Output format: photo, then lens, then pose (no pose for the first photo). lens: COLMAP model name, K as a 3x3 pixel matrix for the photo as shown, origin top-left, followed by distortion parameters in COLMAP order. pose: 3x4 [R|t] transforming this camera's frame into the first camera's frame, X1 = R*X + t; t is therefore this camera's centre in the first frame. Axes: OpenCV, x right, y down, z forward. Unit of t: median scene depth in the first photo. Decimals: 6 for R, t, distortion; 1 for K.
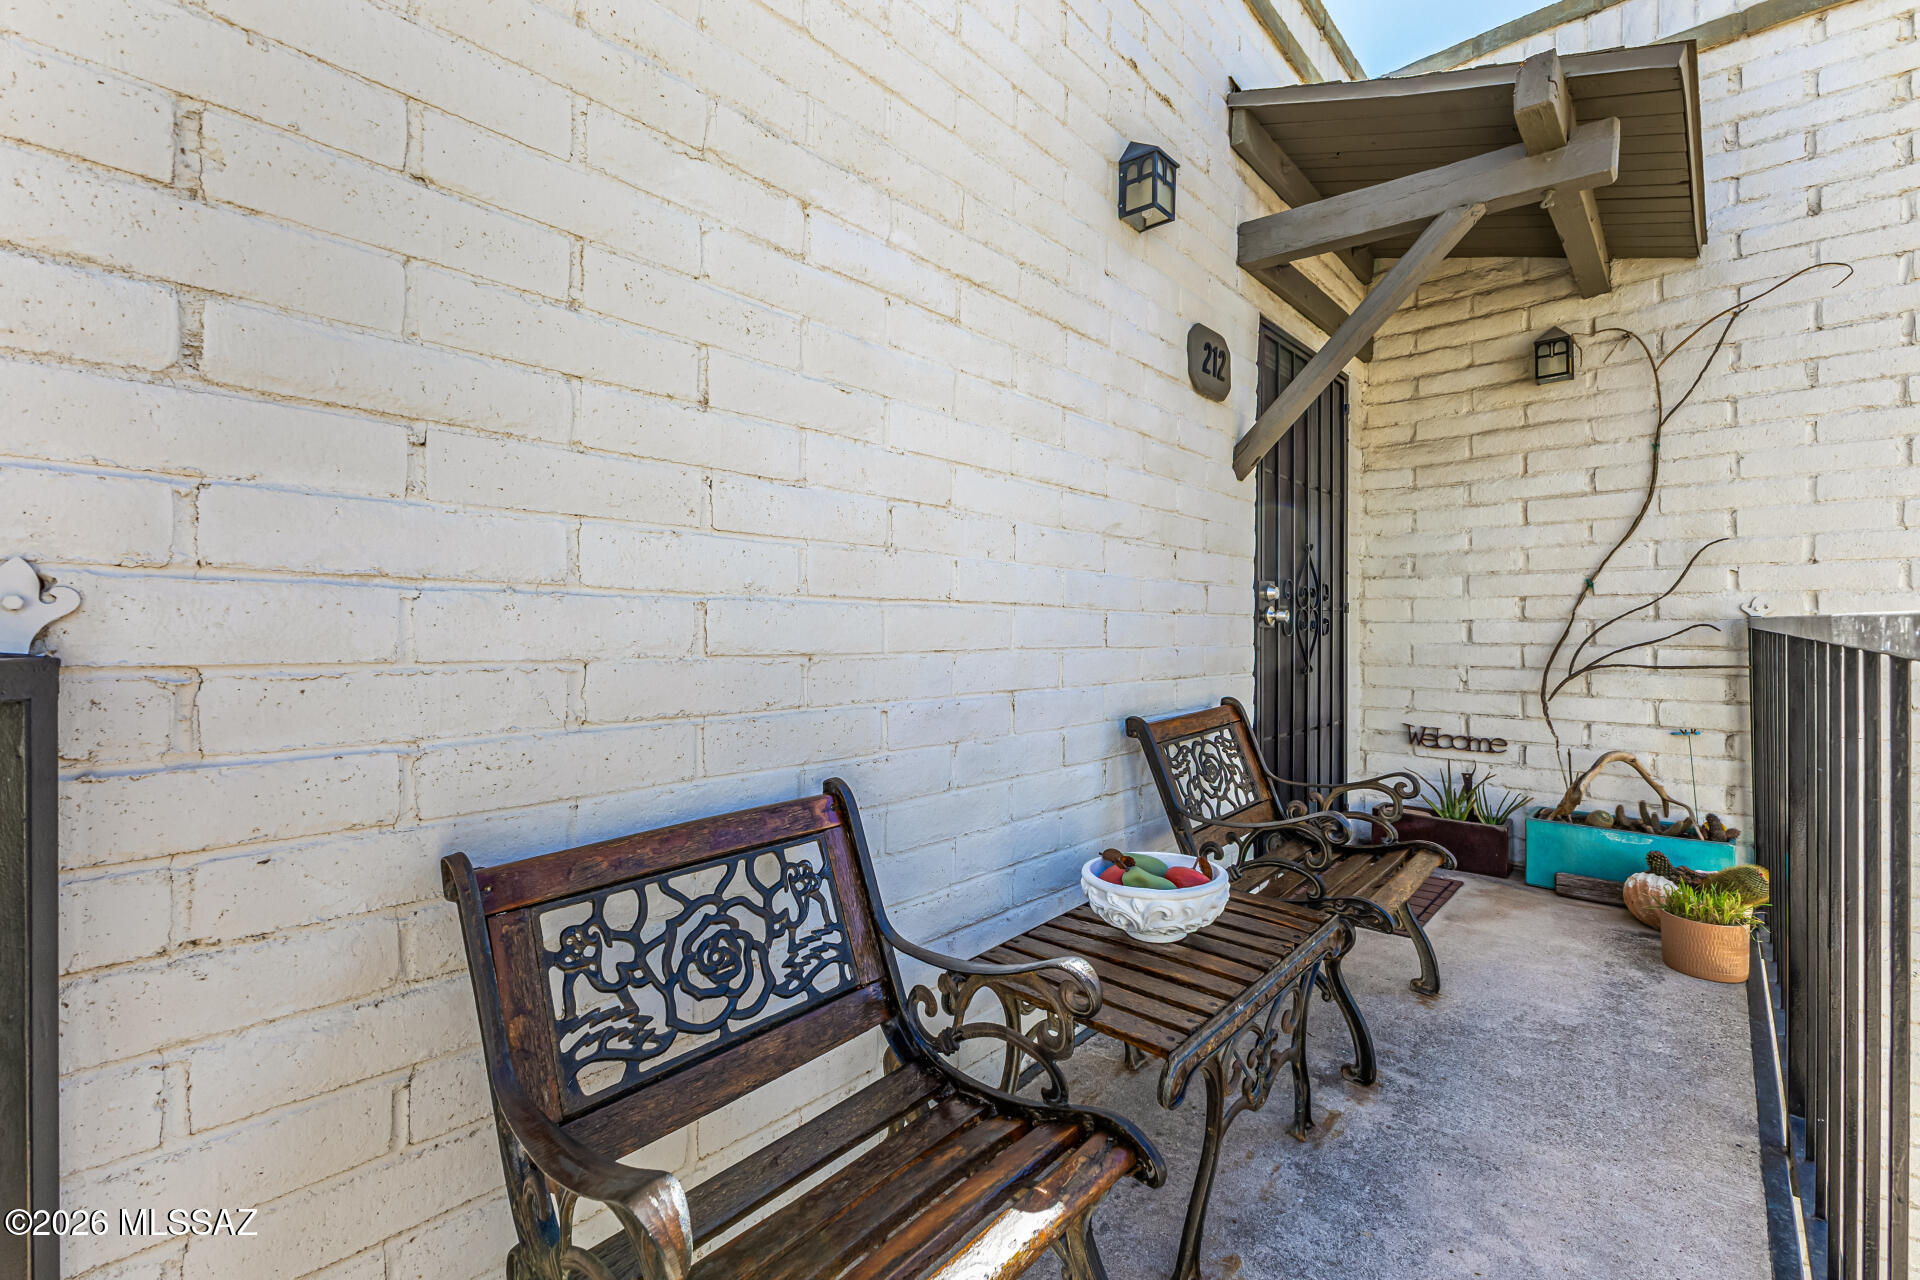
lens RADIAL K [[828.1, 0, 954.3], [0, 828.1, 629.2], [0, 0, 1]] dist [0.013108, -0.002644]
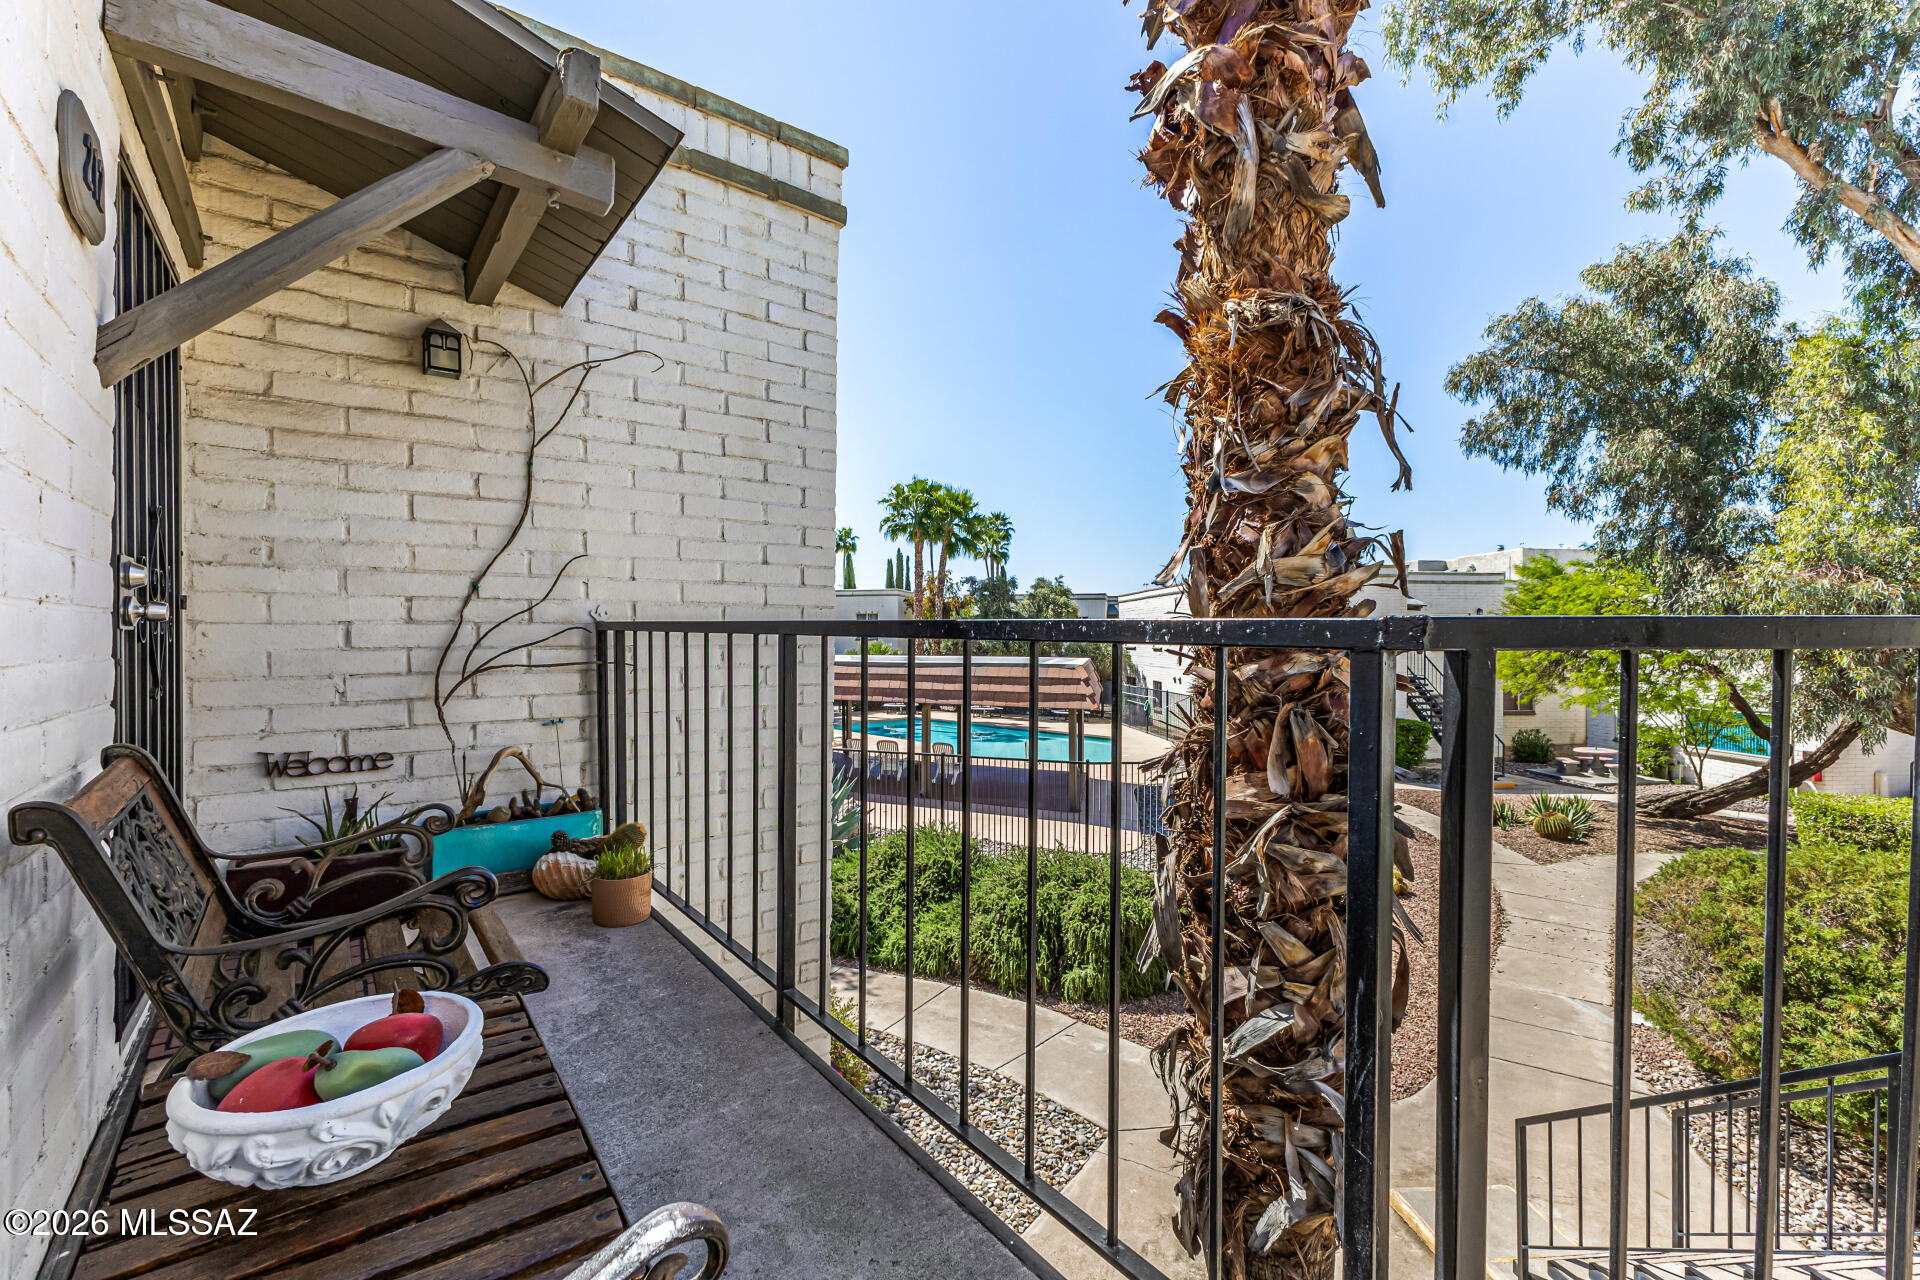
lens RADIAL K [[828.1, 0, 955.1], [0, 828.1, 642.6], [0, 0, 1]] dist [0.013108, -0.002644]
pose [[0.181346, -0.014366, 0.983314, -0.128670], [0.002035, 0.999897, 0.014233, 0.000130], [-0.983417, -0.000580, 0.181357, 0.241308]]
